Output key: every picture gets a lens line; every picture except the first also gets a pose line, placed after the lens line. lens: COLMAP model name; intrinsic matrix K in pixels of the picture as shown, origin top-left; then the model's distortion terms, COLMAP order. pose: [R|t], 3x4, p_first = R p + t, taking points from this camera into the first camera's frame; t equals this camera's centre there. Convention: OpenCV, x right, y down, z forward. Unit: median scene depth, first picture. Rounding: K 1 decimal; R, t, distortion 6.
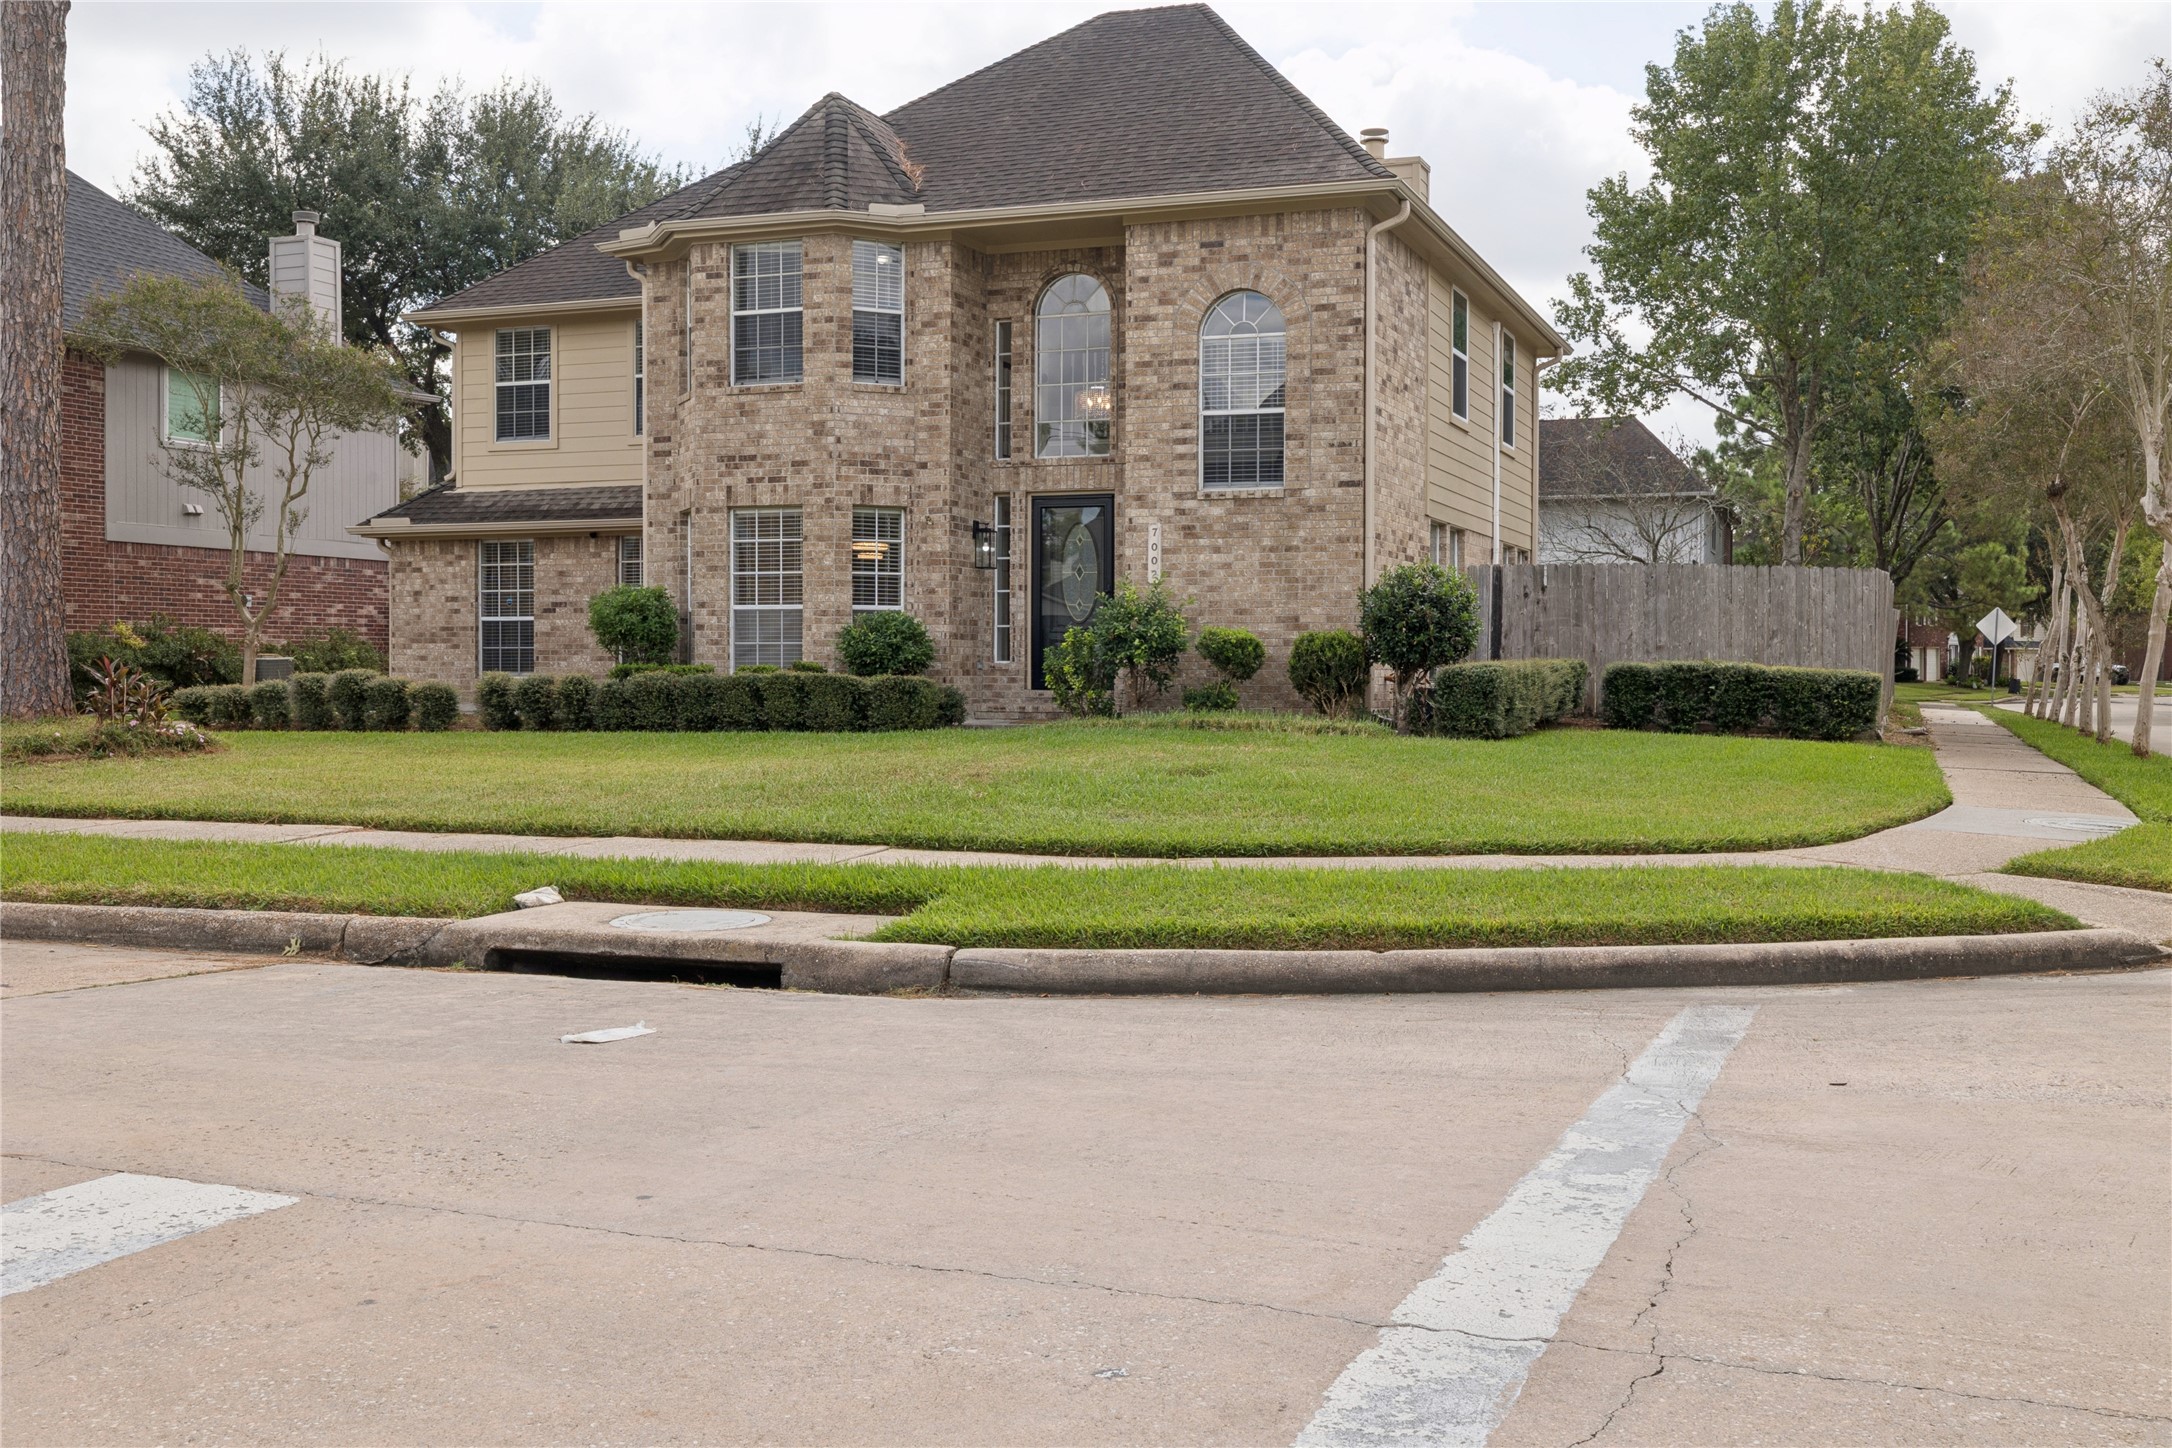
lens RADIAL K [[2203.3, 0, 1083.9], [0, 2203.3, 719.8], [0, 0, 1]] dist [-0.057369, 0.000000]
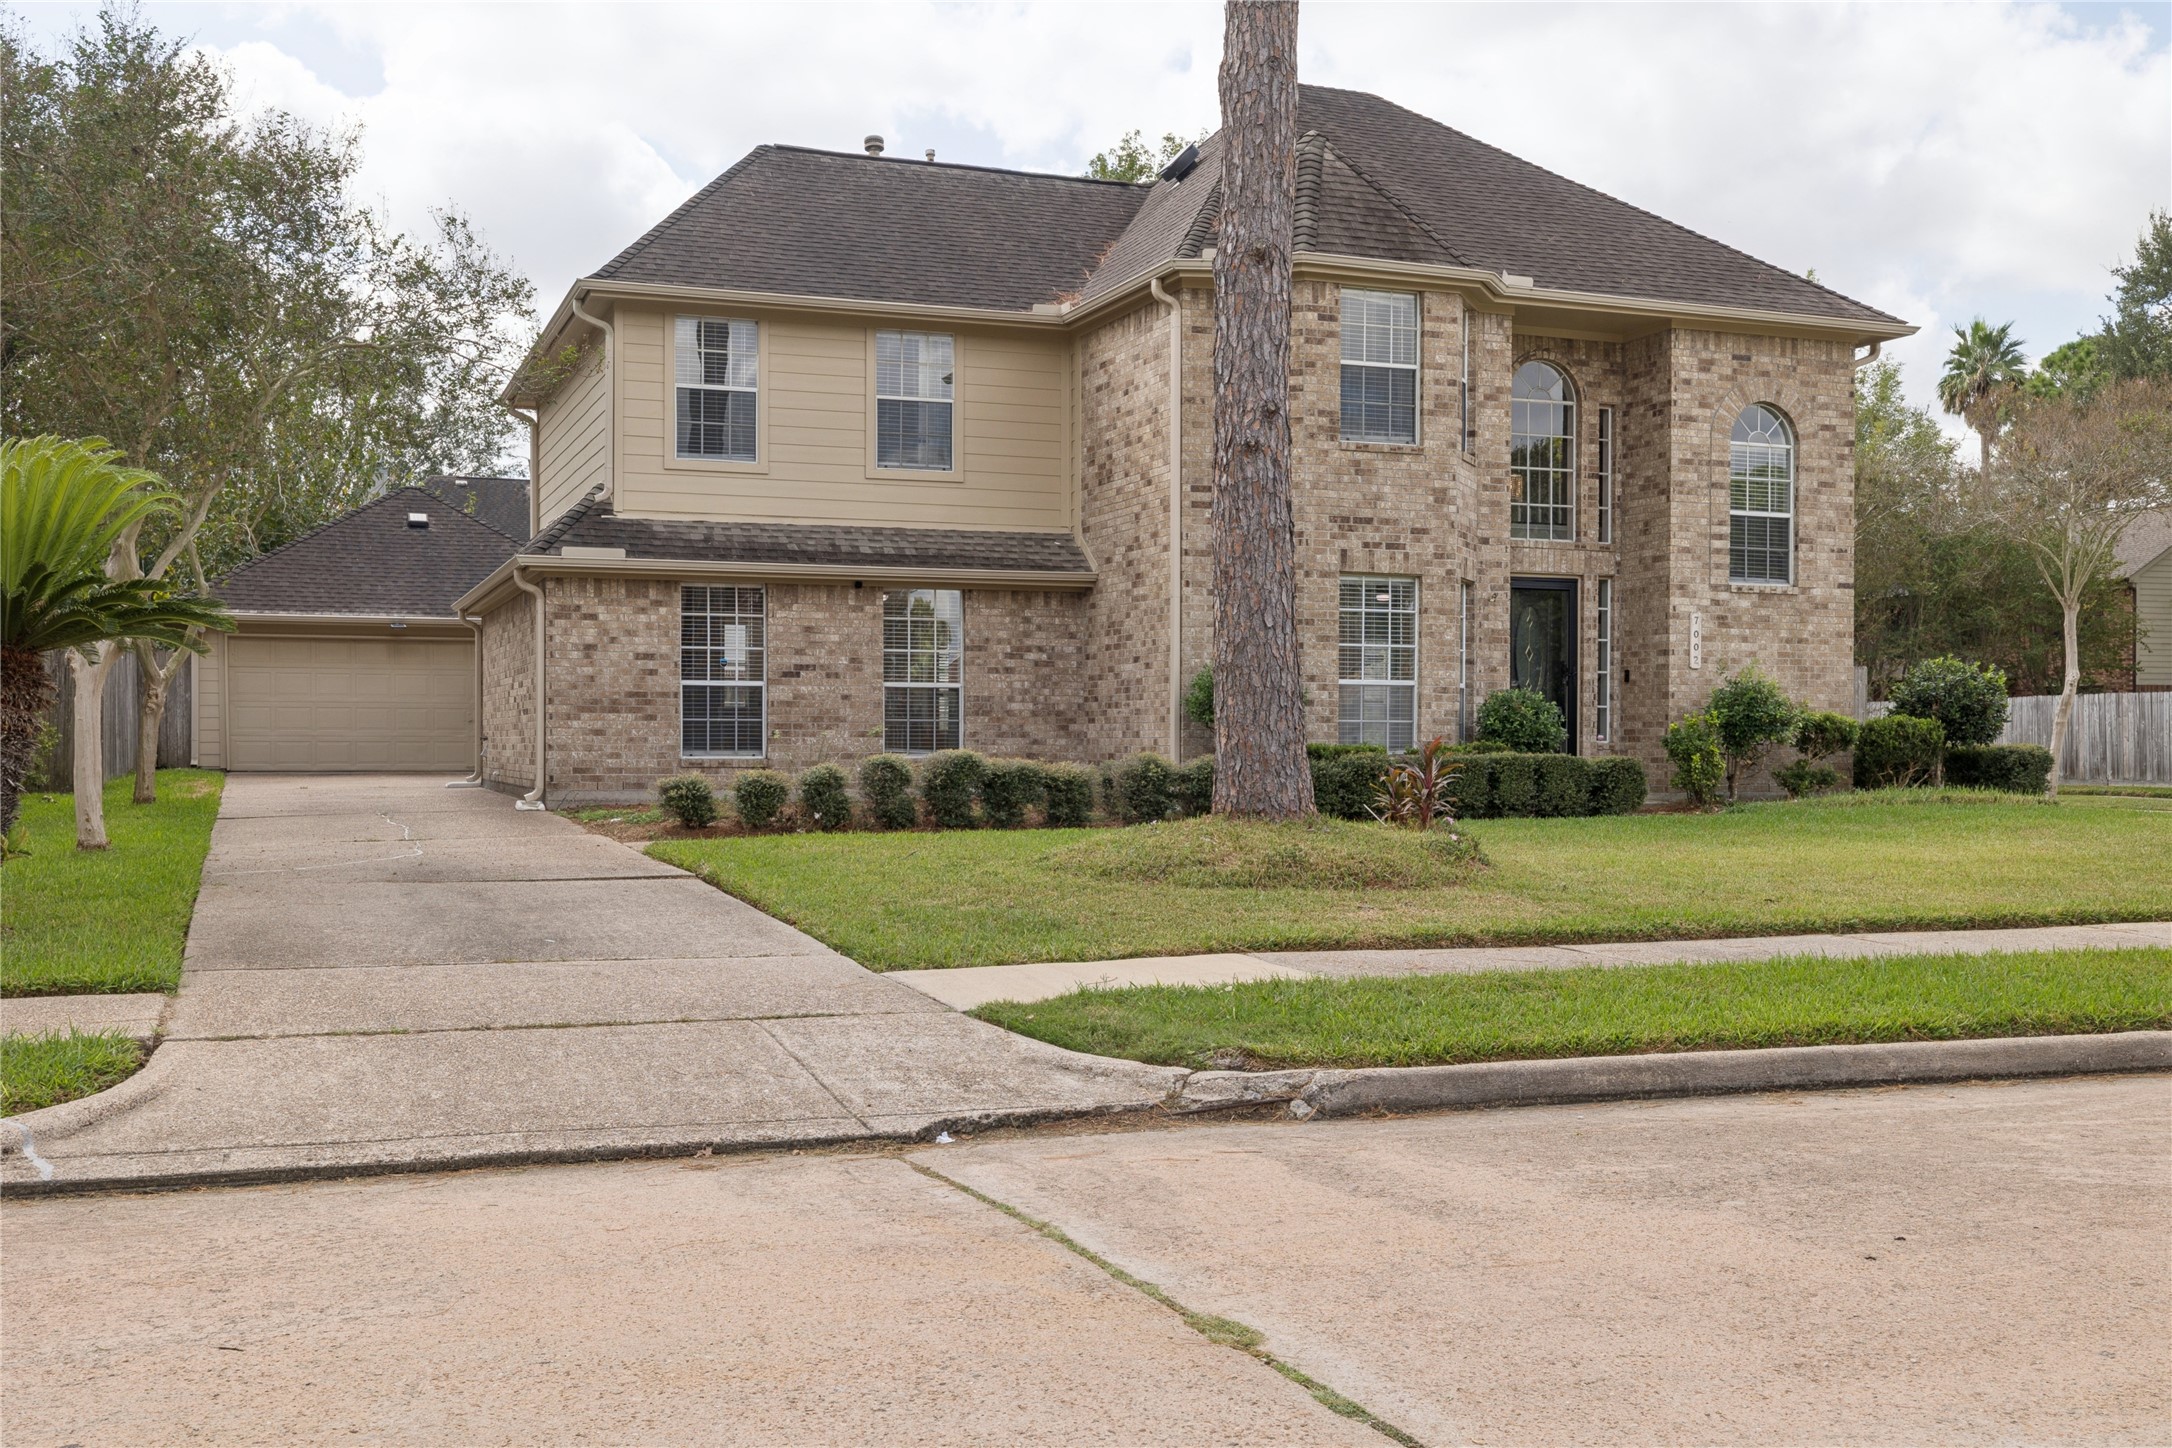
lens RADIAL K [[2203.3, 0, 1083.3], [0, 2203.3, 730.6], [0, 0, 1]] dist [-0.057369, 0.000000]
pose [[0.744022, 0.002856, 0.668149, -0.864516], [0.012342, 0.999761, -0.018017, -0.016149], [-0.668041, 0.021652, 0.743810, 0.398865]]
